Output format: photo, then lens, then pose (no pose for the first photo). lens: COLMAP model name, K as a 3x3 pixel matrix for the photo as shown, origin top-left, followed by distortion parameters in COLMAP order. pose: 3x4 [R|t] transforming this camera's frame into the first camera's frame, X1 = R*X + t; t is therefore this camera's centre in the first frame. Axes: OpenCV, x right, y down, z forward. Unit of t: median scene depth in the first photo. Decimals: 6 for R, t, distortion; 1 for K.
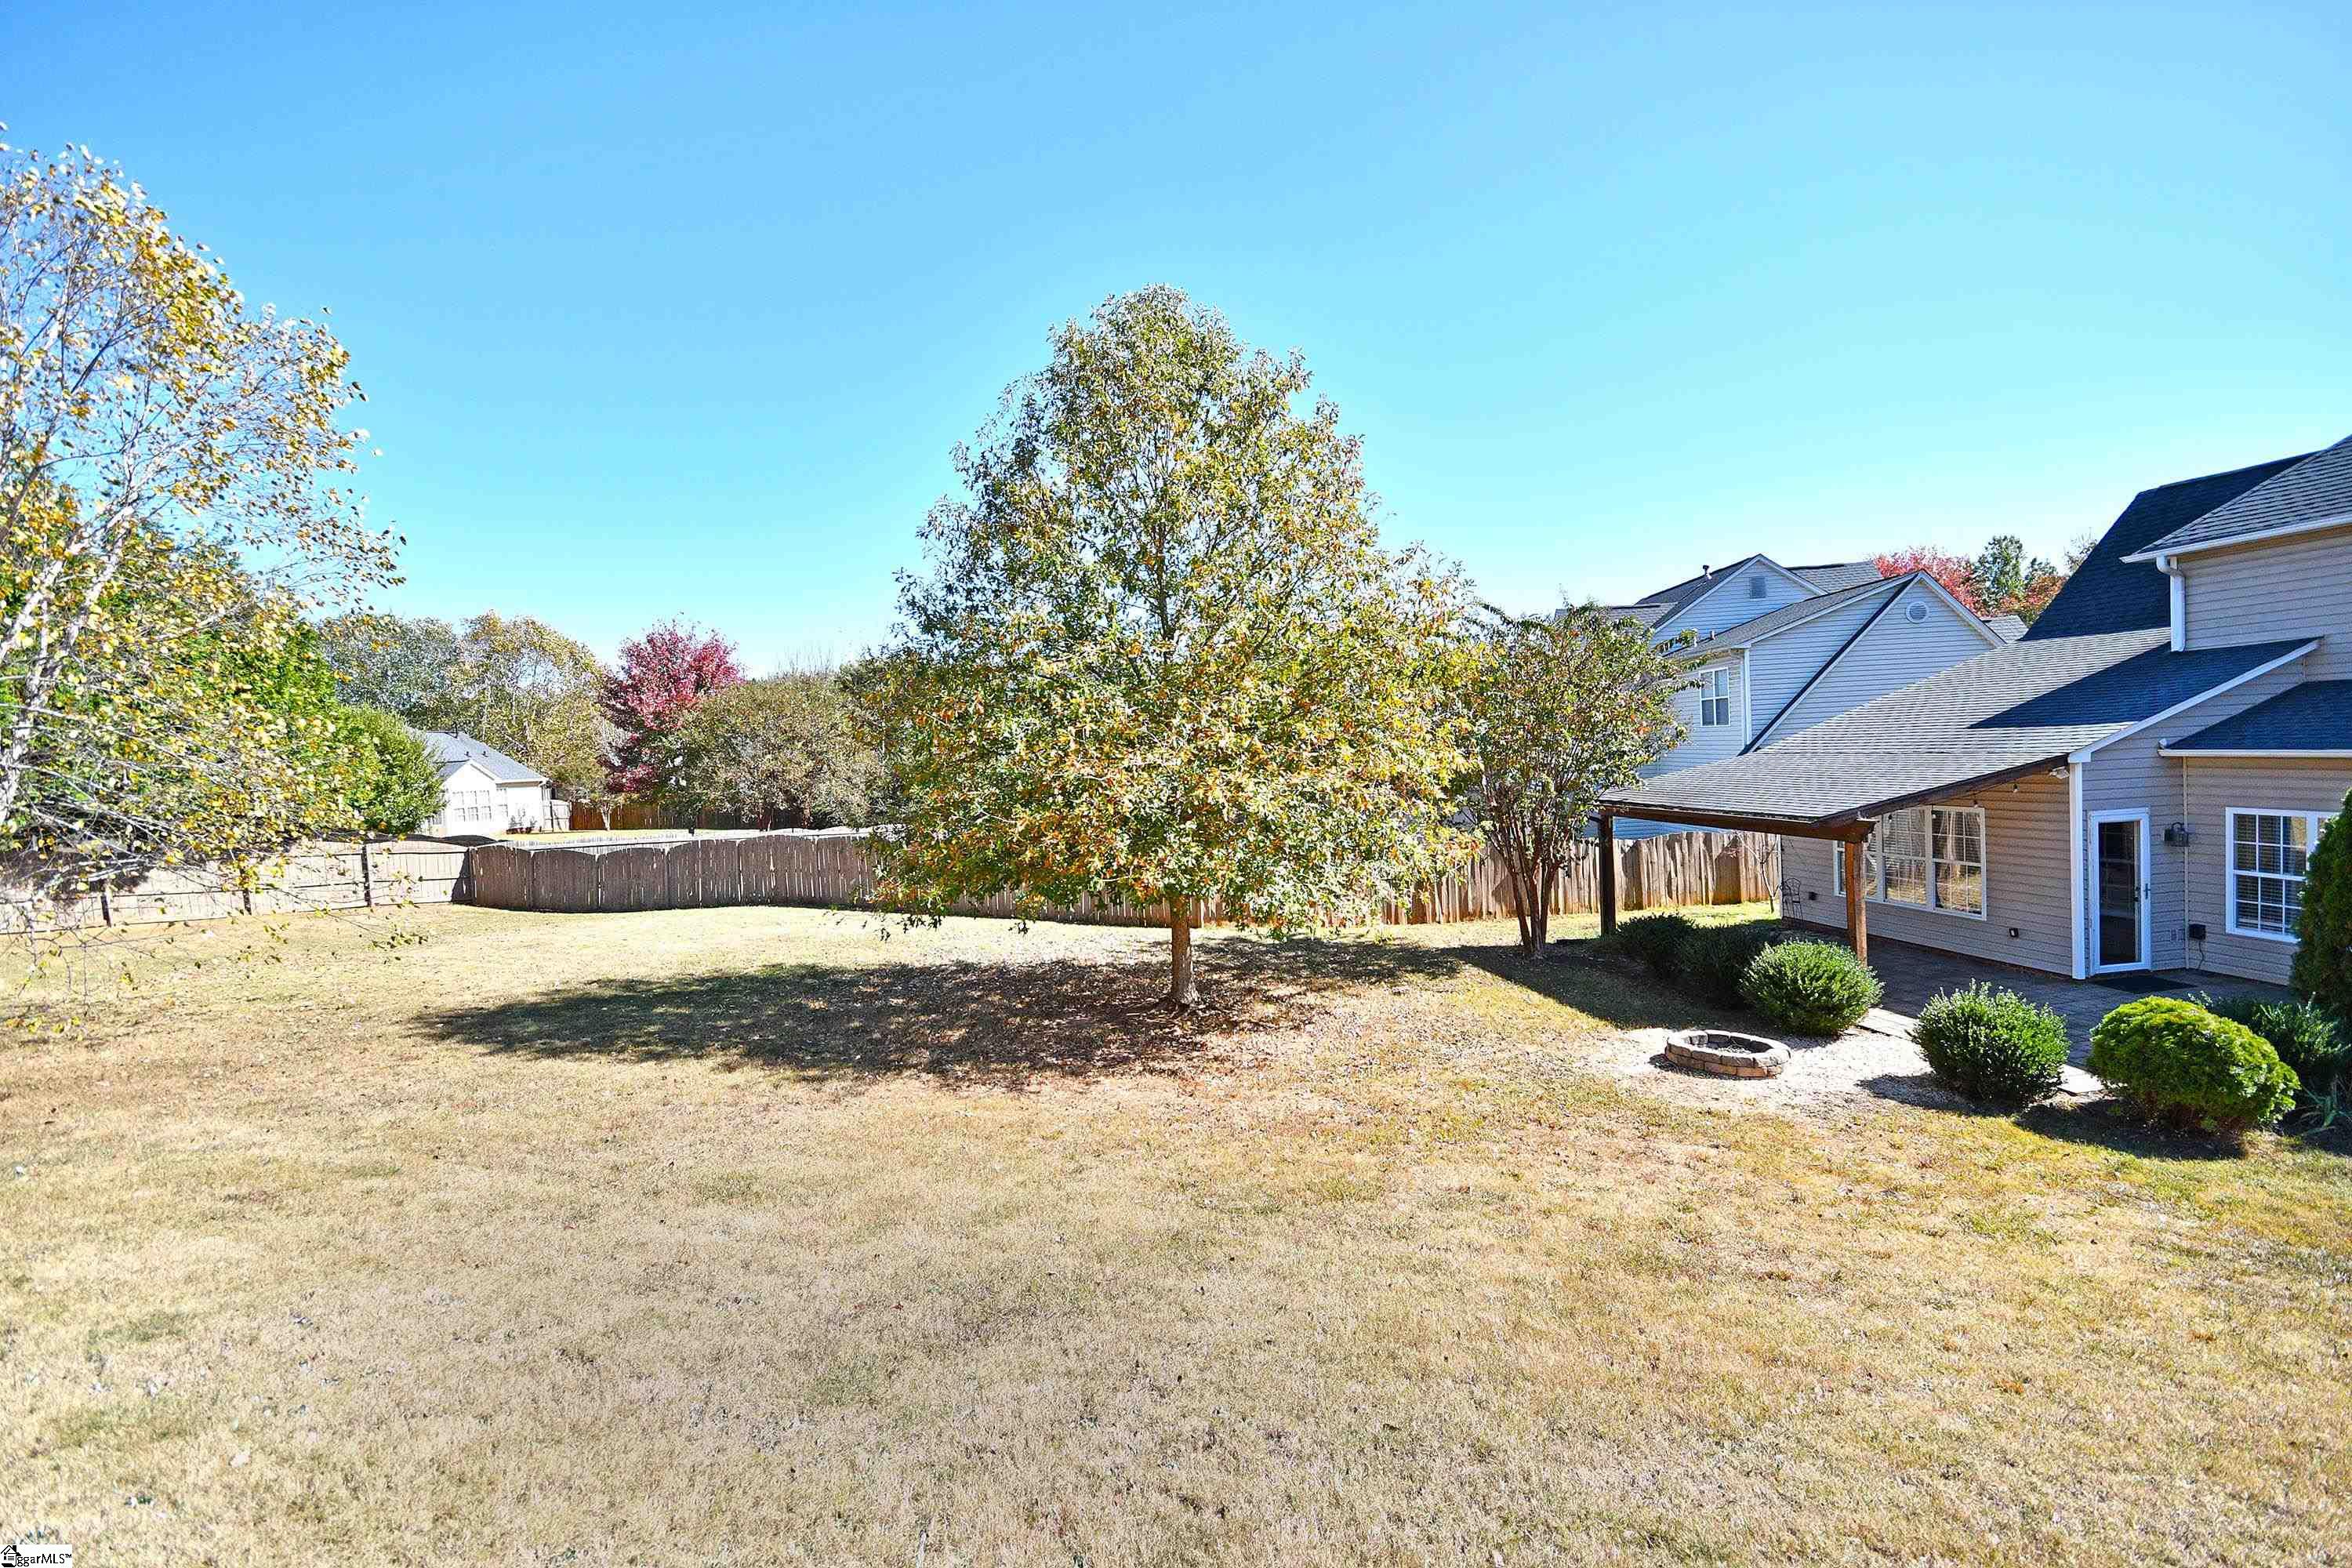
lens RADIAL K [[1054.9, 0, 1180.5], [0, 1054.9, 770.6], [0, 0, 1]] dist [0.003440, -0.002643]
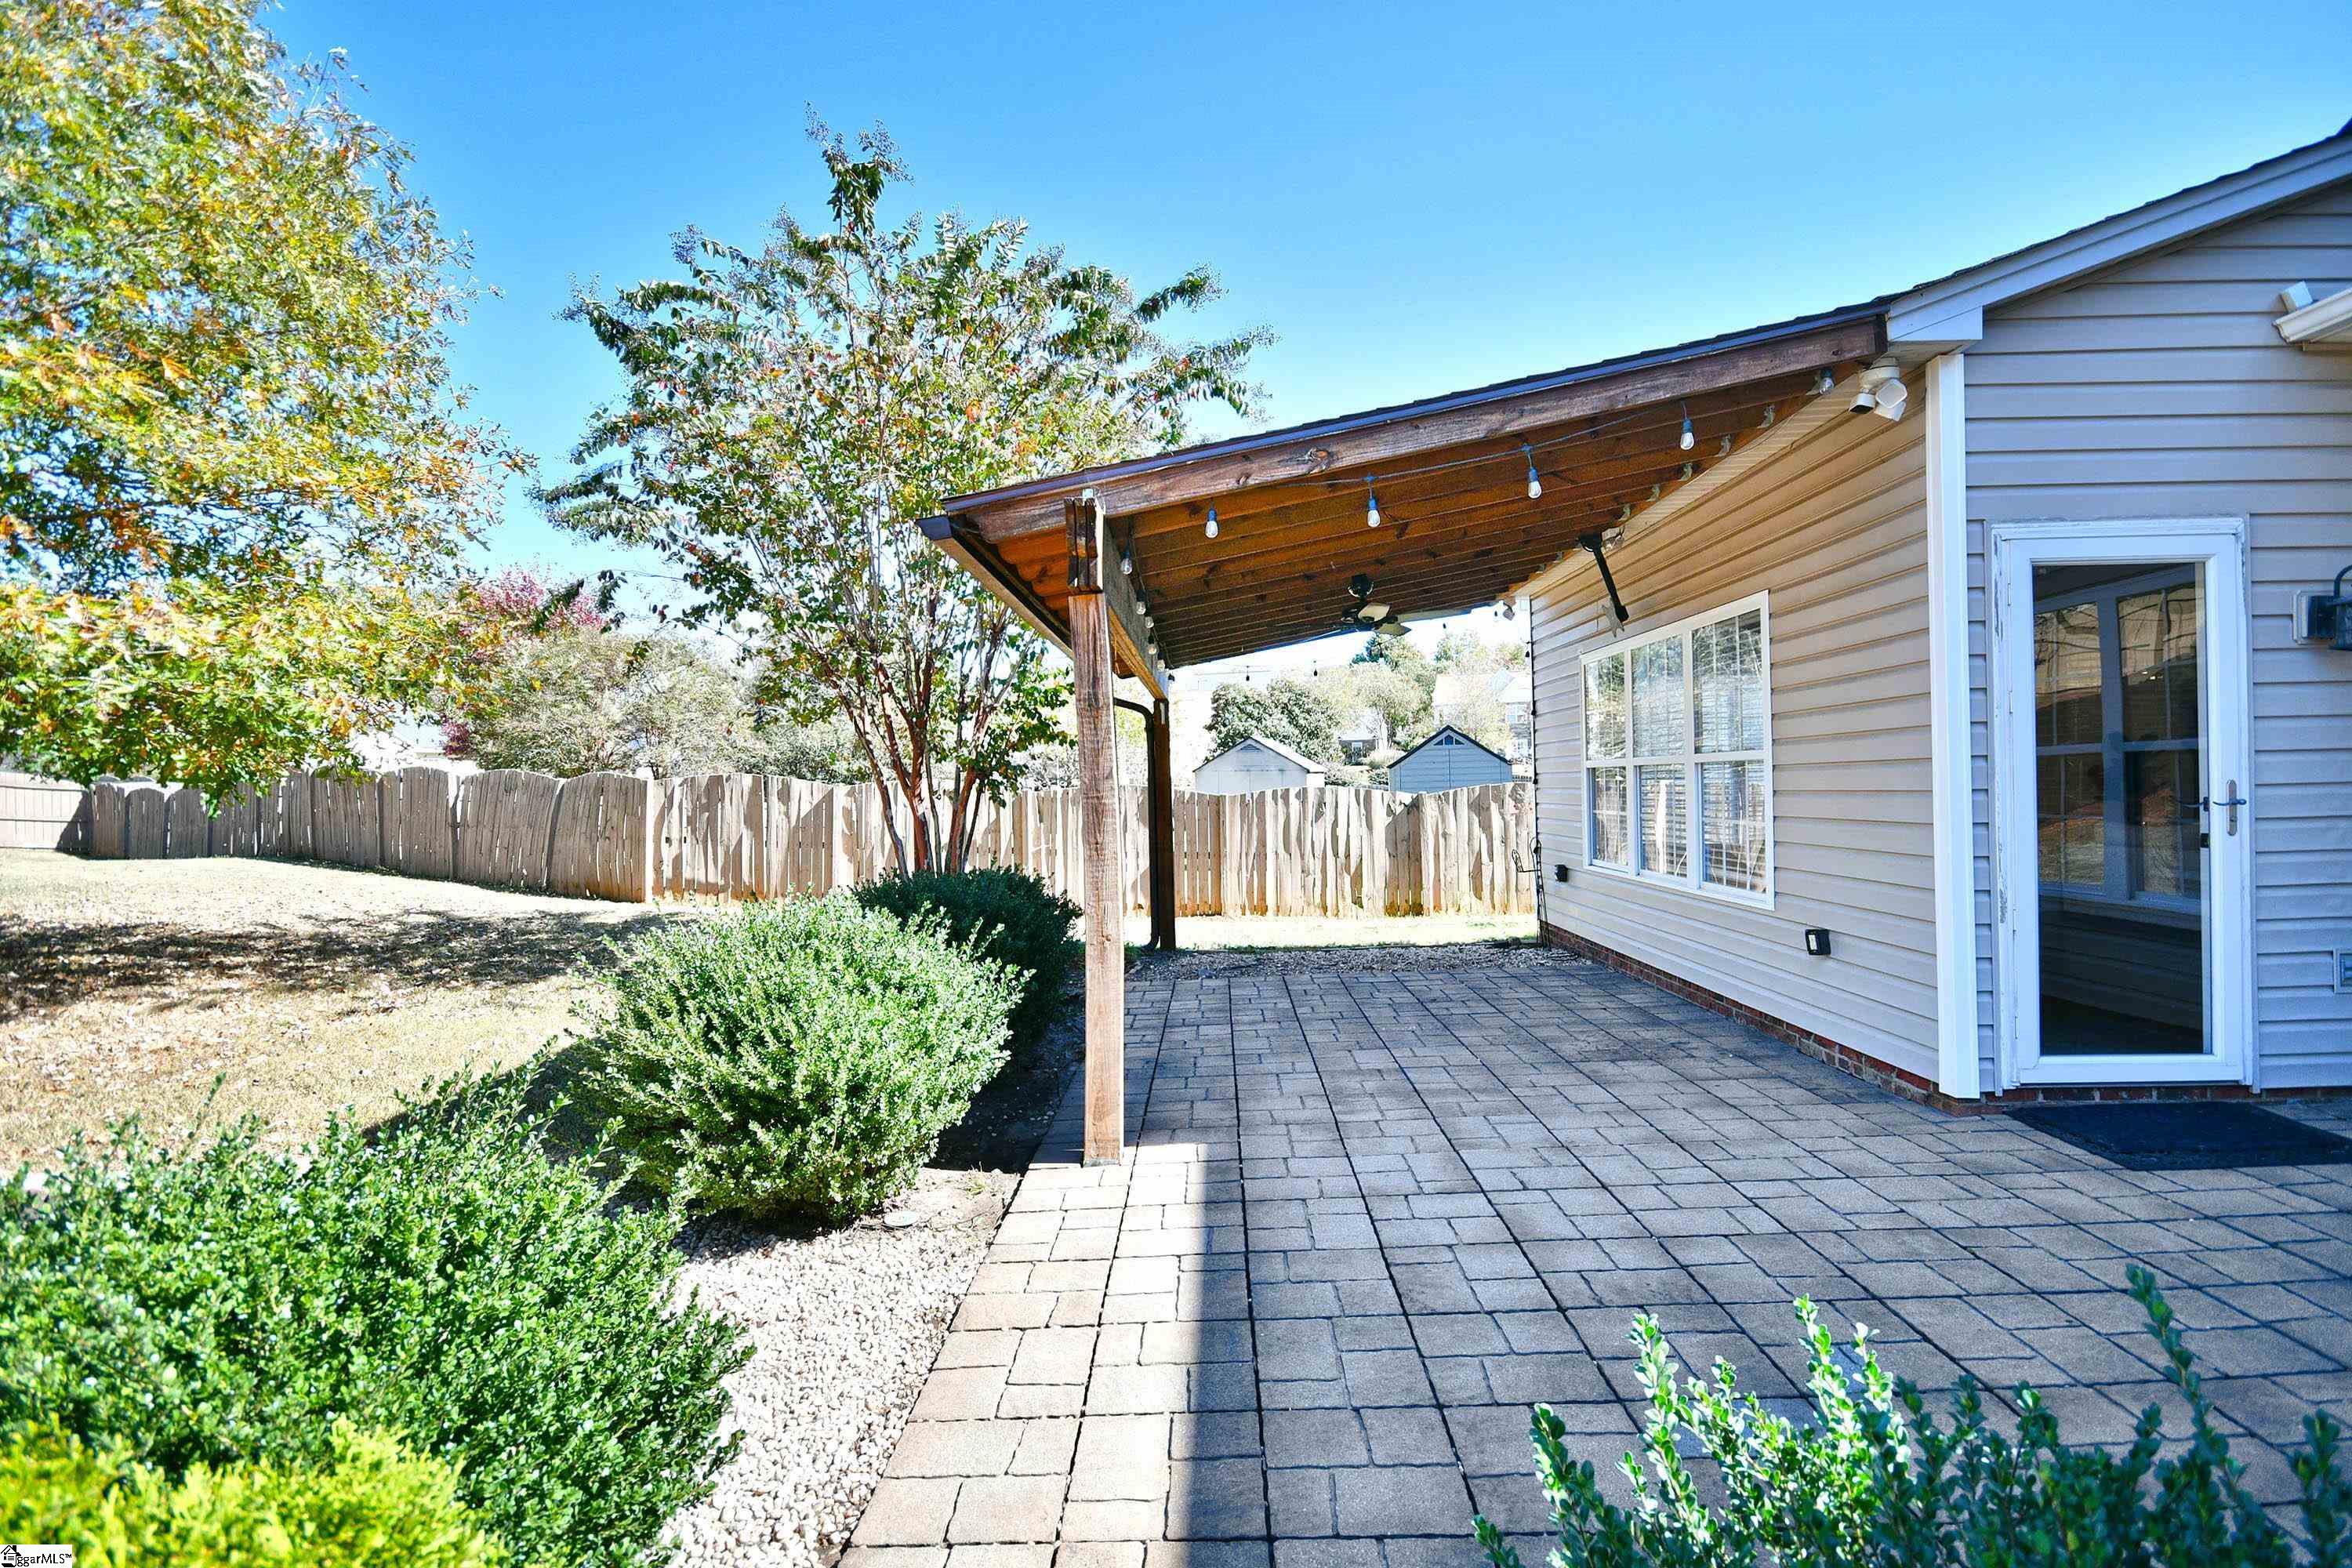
lens RADIAL K [[1106.1, 0, 1170.3], [0, 1106.1, 781.5], [0, 0, 1]] dist [0.020494, -0.000398]
pose [[0.982292, 0.029163, -0.185075, 1.007372], [-0.032399, 0.999370, -0.014482, 0.175819], [0.184536, 0.020222, 0.982618, 0.942012]]
